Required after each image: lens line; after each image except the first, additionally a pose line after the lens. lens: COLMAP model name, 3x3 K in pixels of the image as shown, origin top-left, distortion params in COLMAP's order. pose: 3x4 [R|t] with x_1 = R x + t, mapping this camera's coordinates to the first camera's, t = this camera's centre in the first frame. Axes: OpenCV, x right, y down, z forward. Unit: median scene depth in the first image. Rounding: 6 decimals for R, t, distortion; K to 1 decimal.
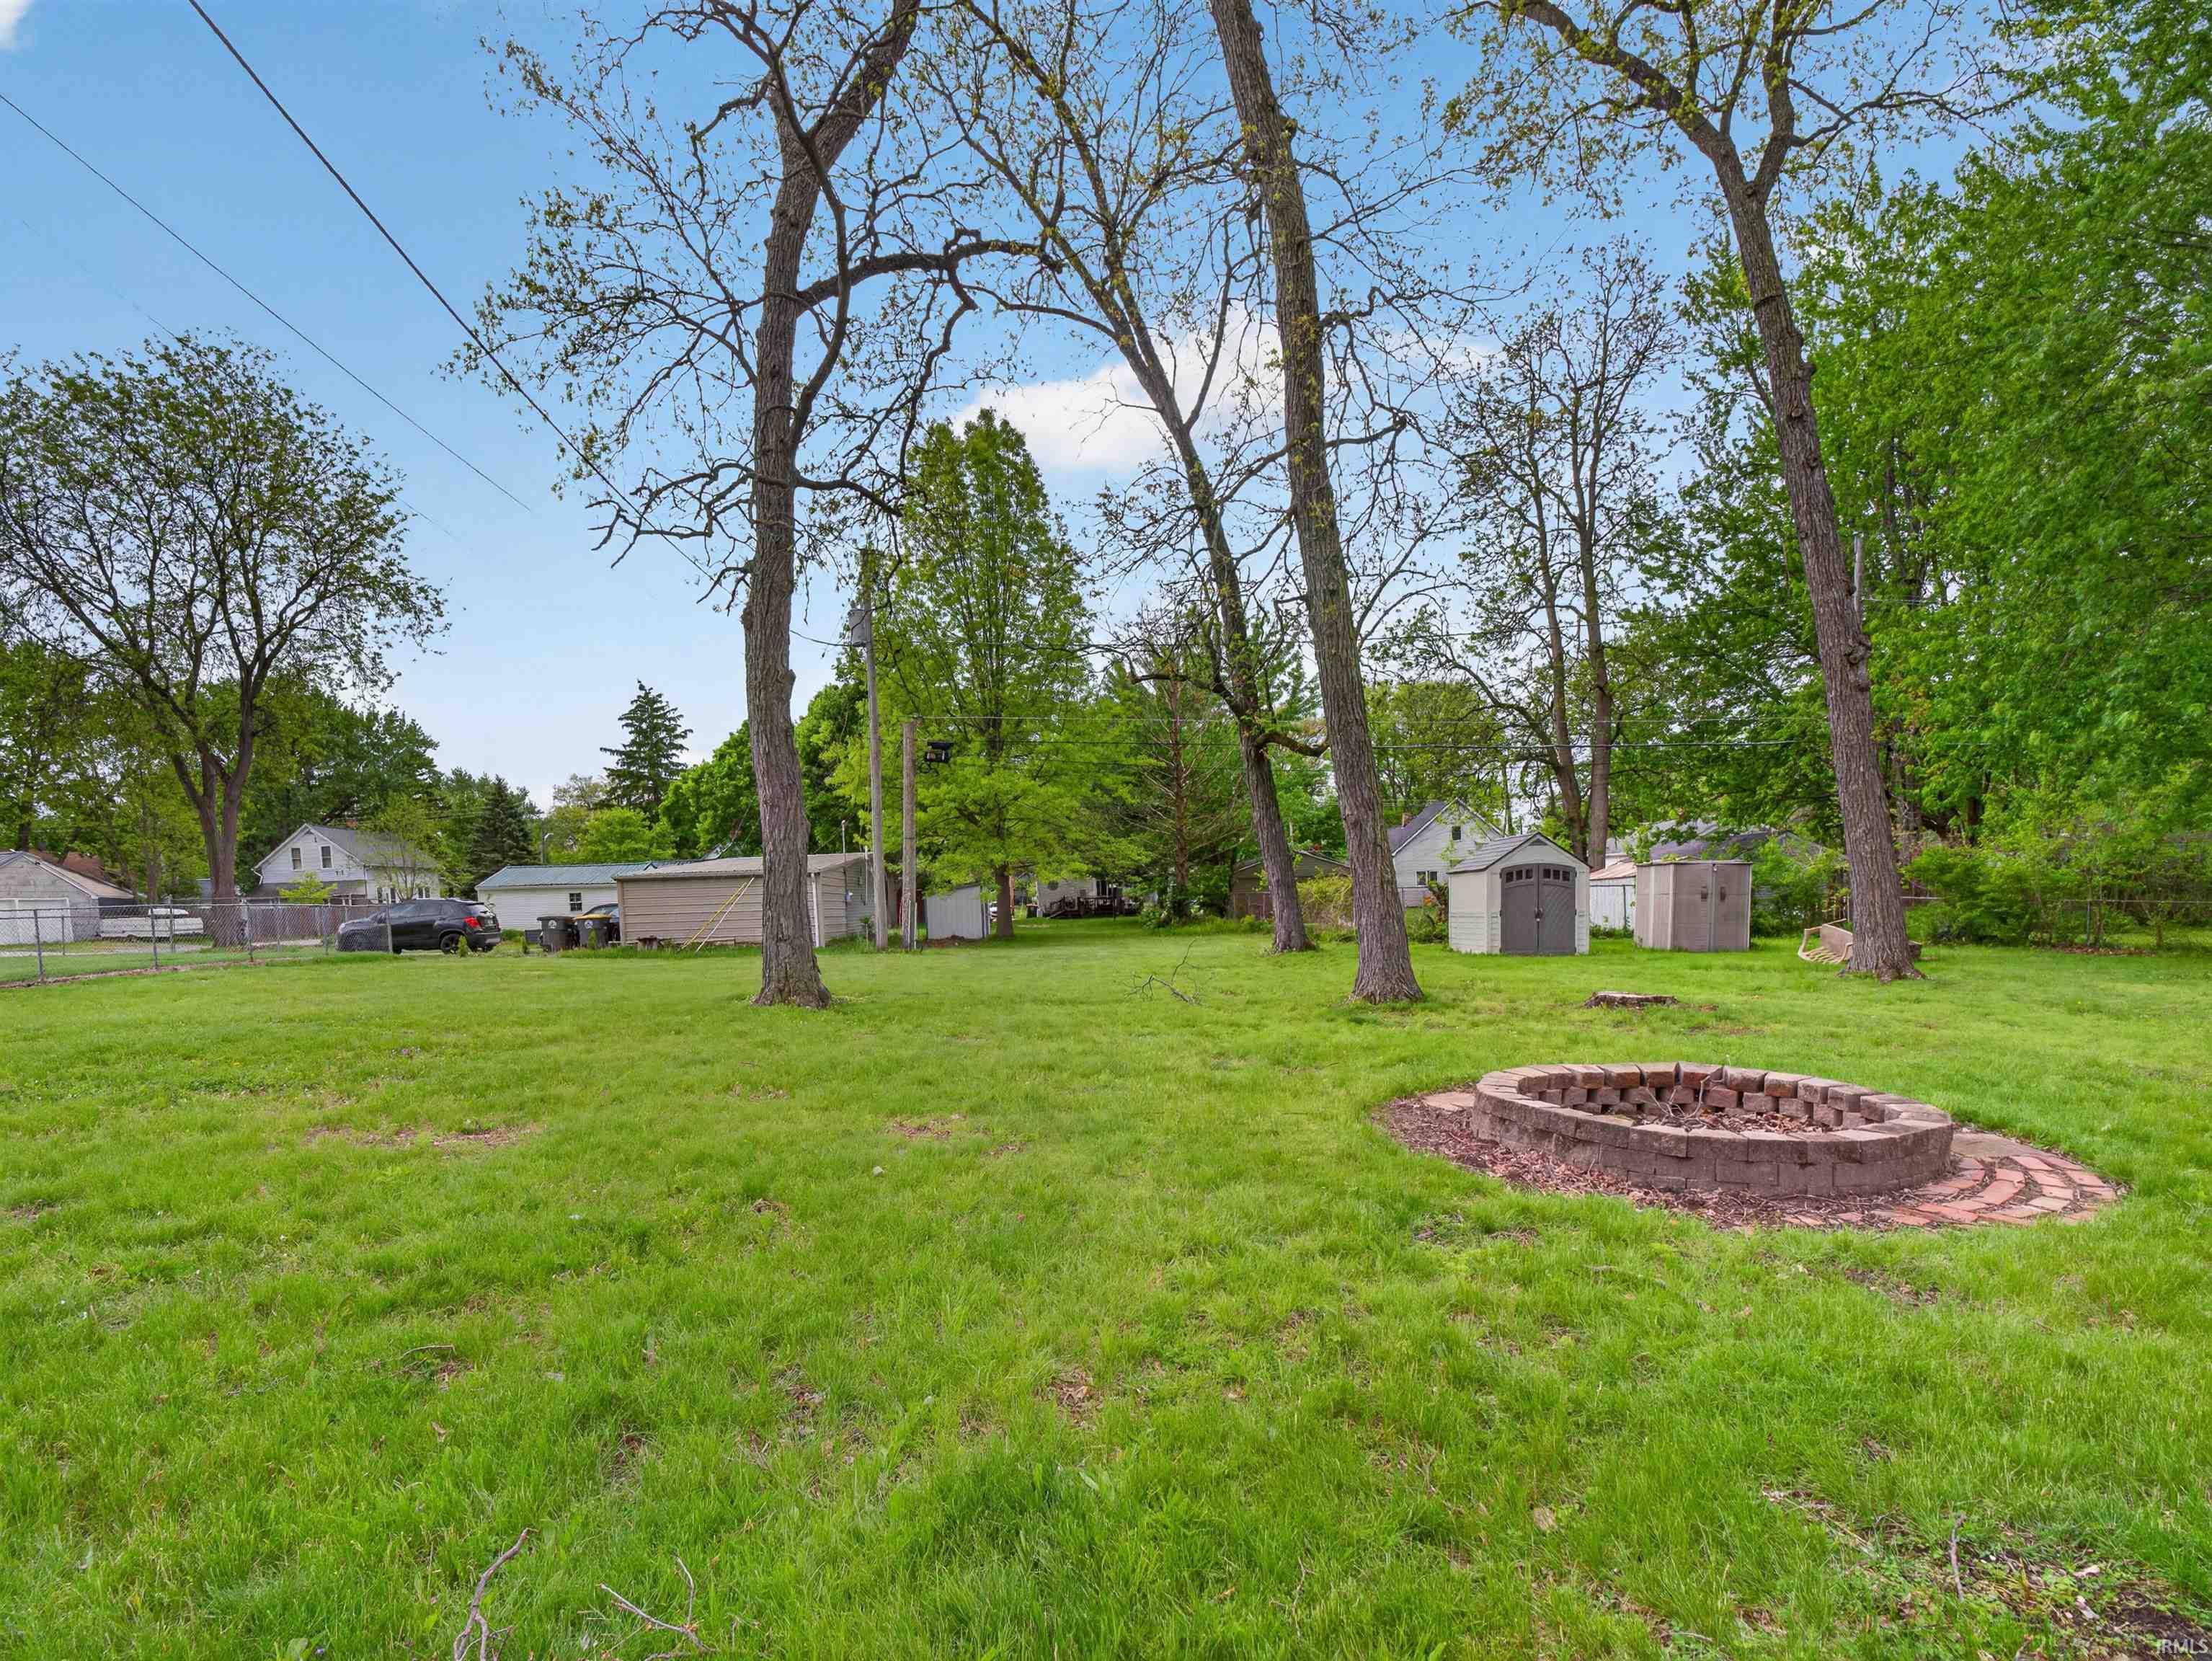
lens RADIAL K [[1112.2, 0, 1070.0], [0, 1112.2, 855.9], [0, 0, 1]] dist [0.069538, -0.000956]
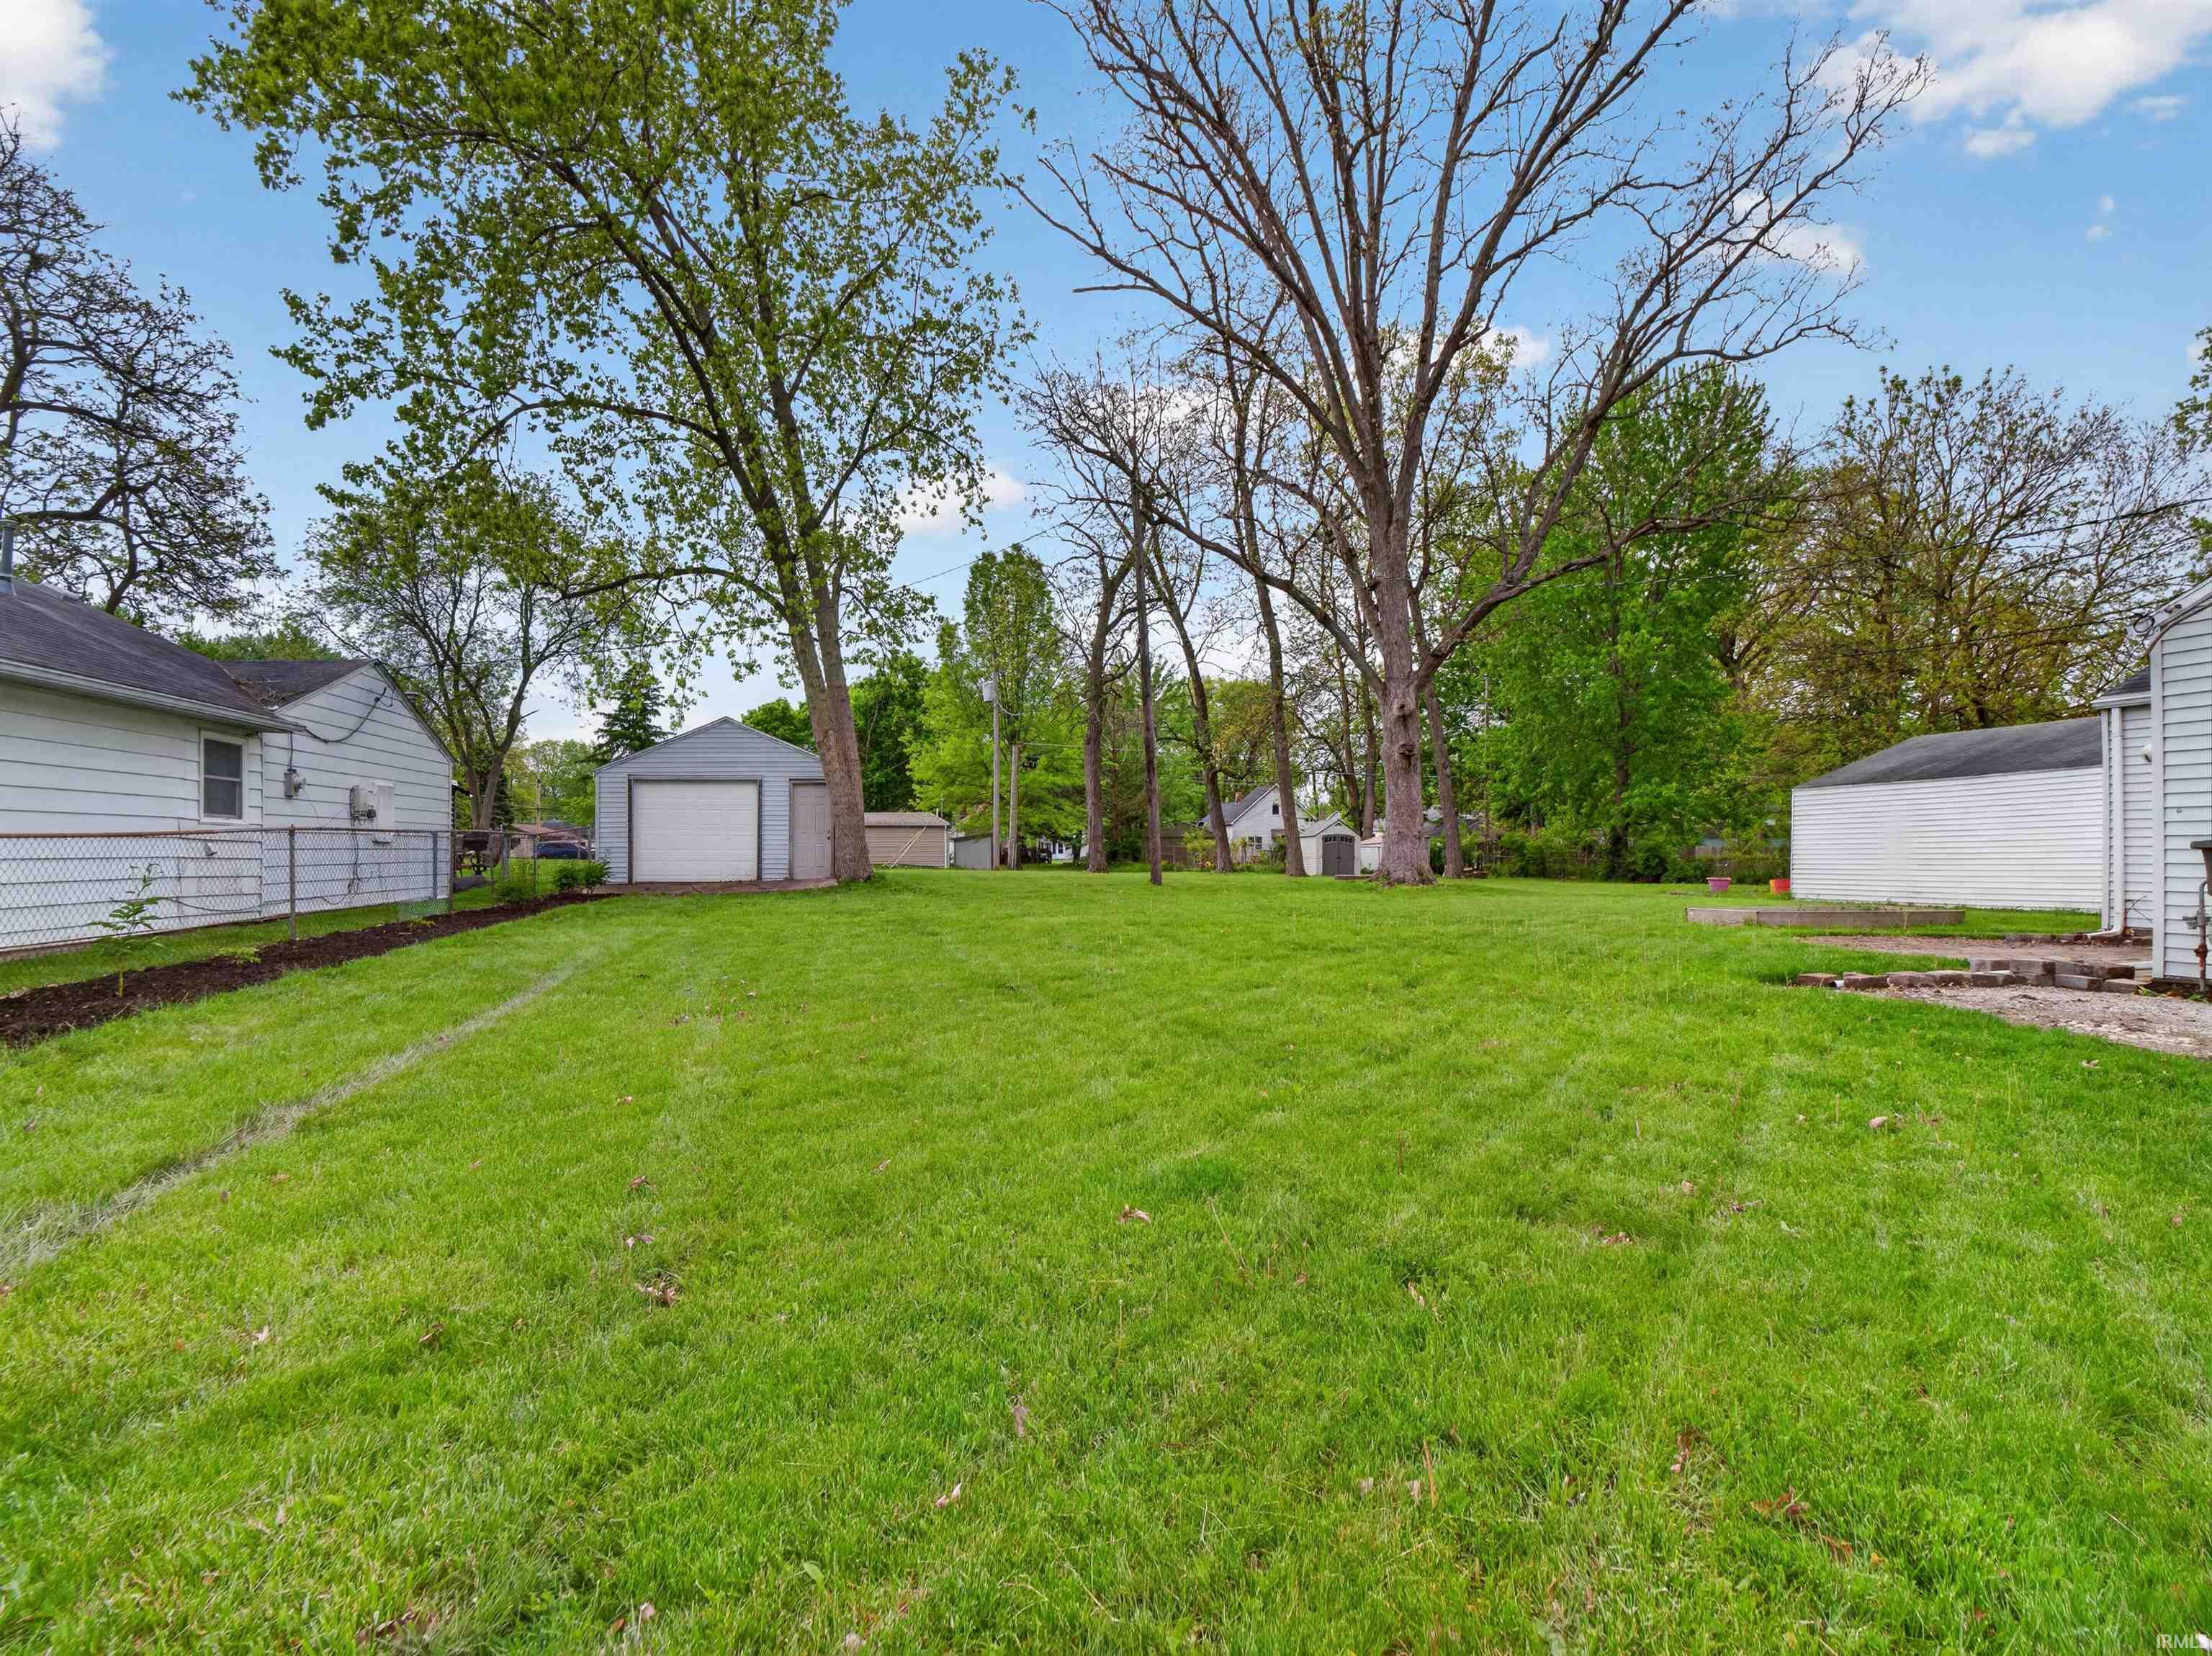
lens RADIAL K [[1133.3, 0, 1093.6], [0, 1133.3, 827.0], [0, 0, 1]] dist [0.002319, 0.000185]
pose [[0.979898, 0.033602, 0.196649, -0.233541], [-0.035860, 0.999325, 0.007935, -0.003549], [-0.196249, -0.014827, 0.980442, -0.510029]]
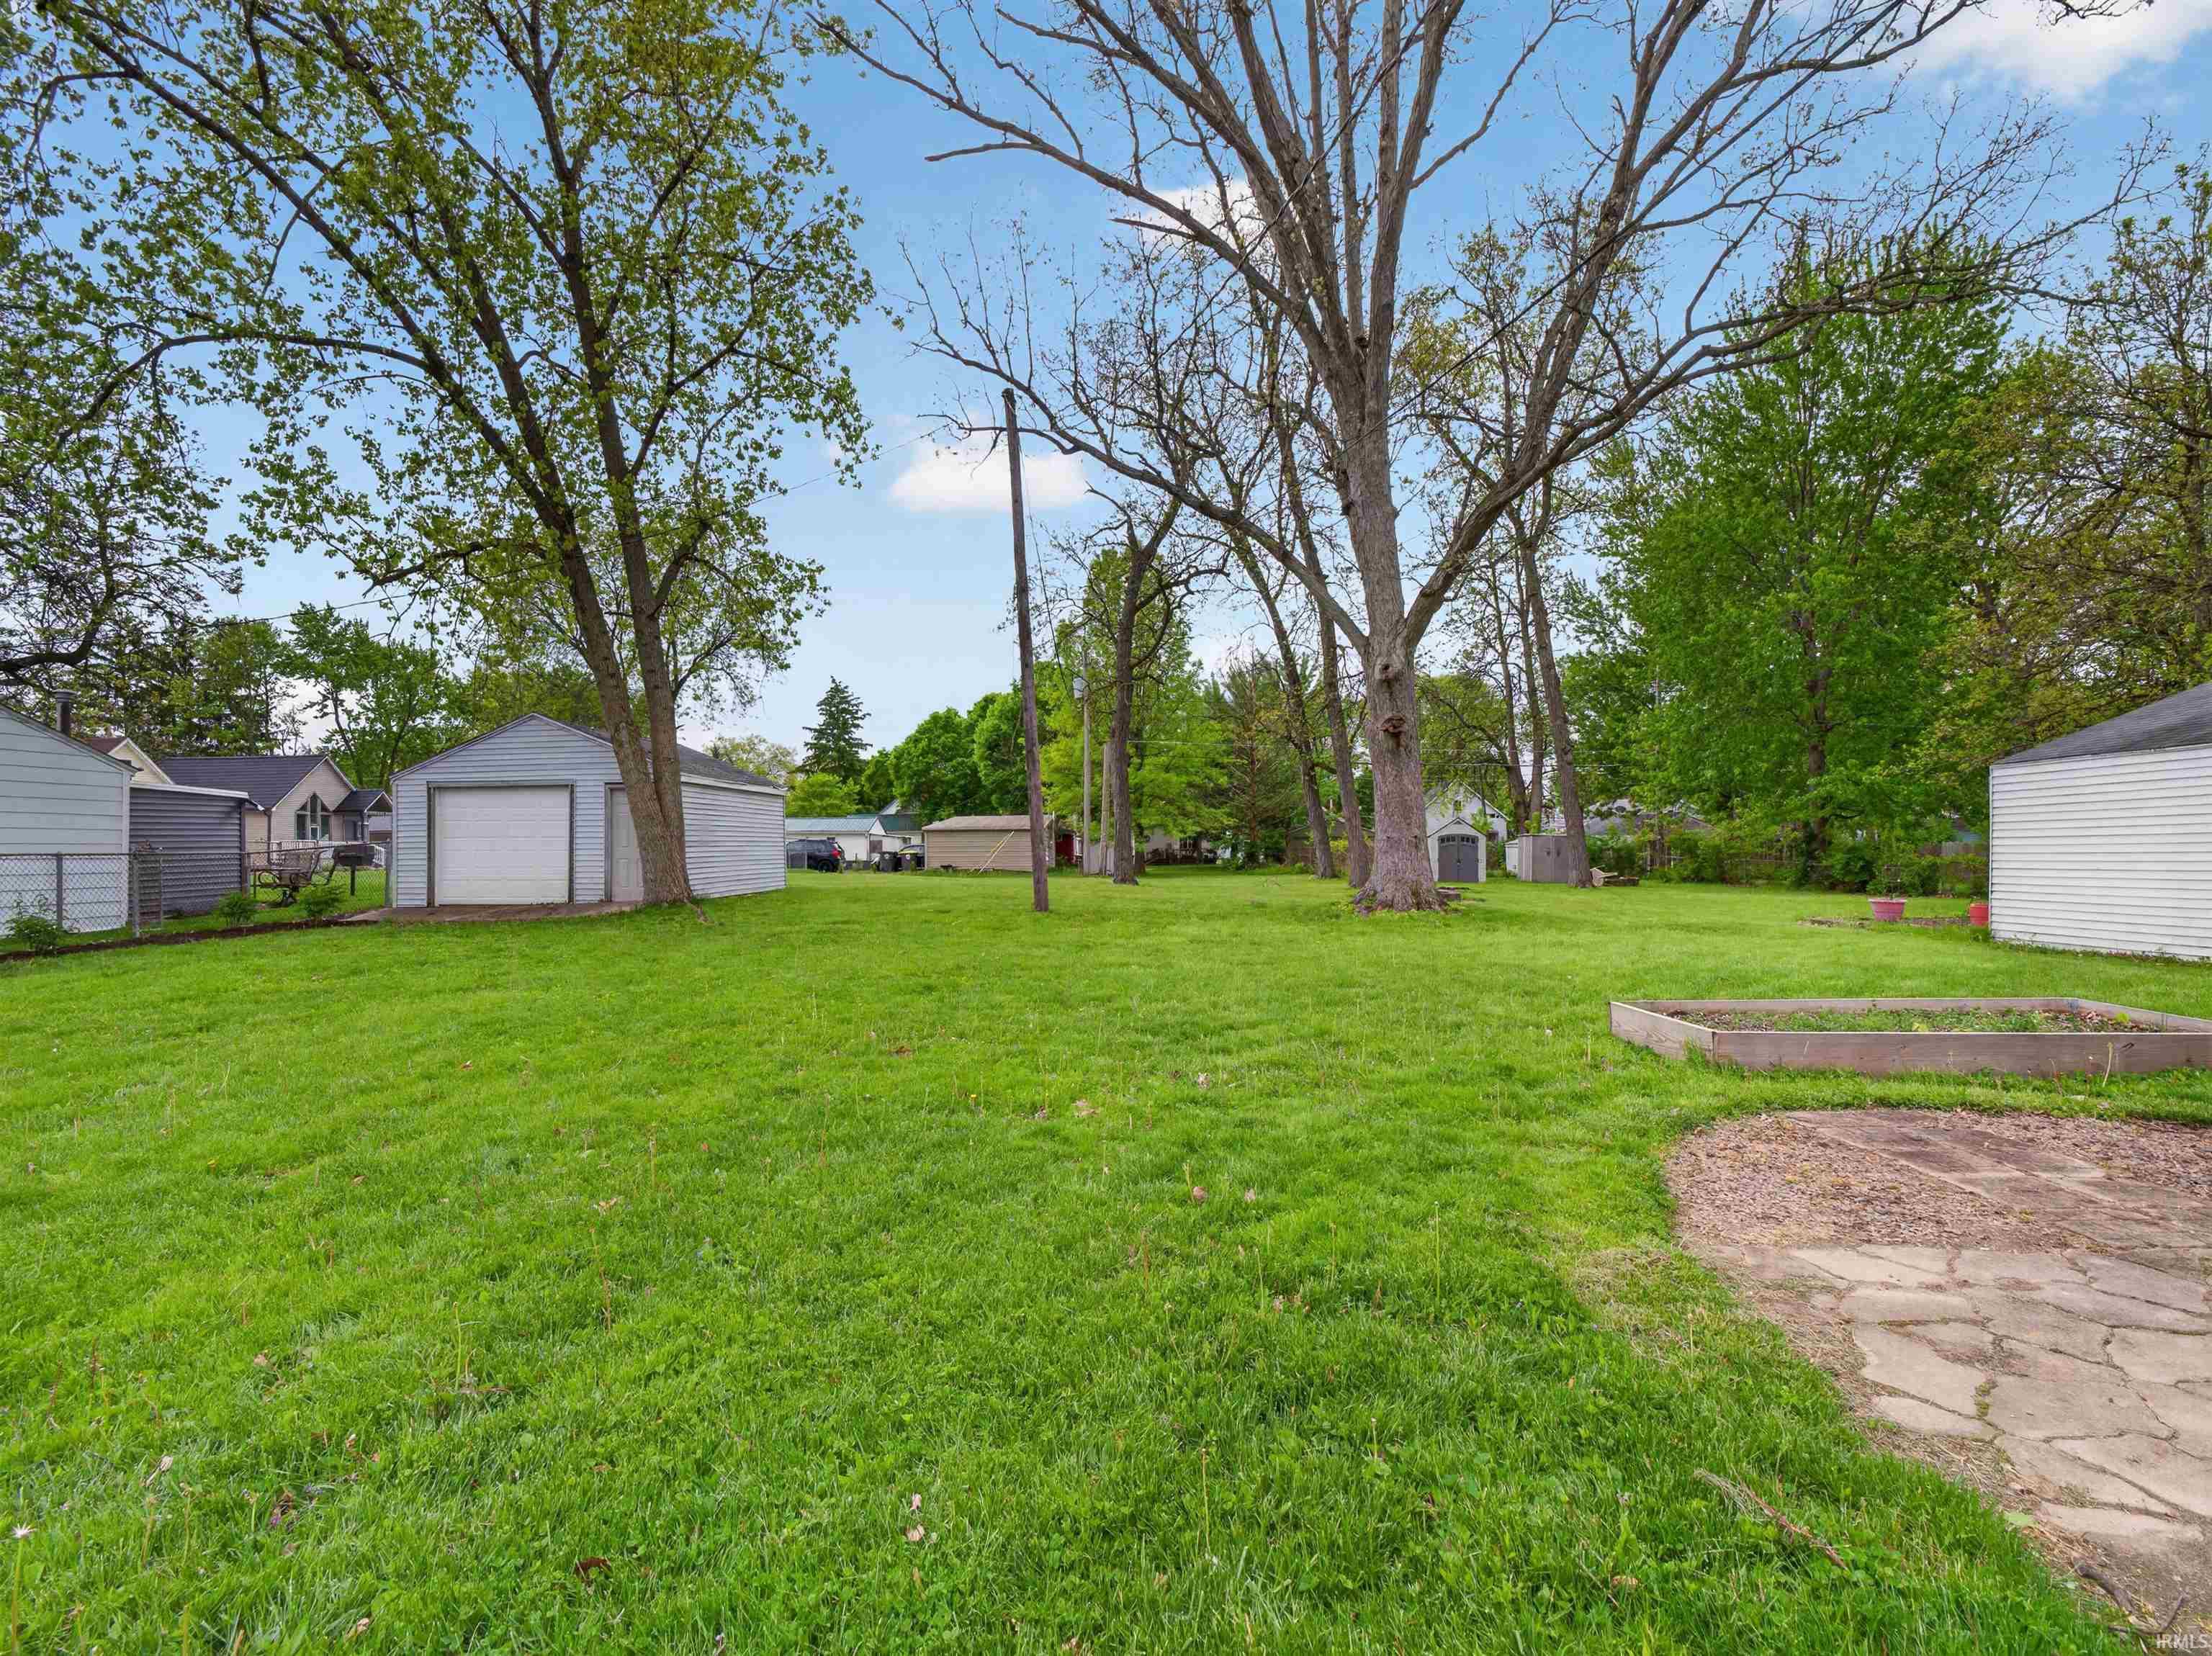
lens RADIAL K [[1045.0, 0, 1092.2], [0, 1045.0, 827.7], [0, 0, 1]] dist [-0.000120, -0.002714]
pose [[0.999337, 0.021275, -0.029529, -0.071333], [-0.020788, 0.999645, 0.016694, -0.009623], [0.029874, -0.016069, 0.999424, -0.376031]]
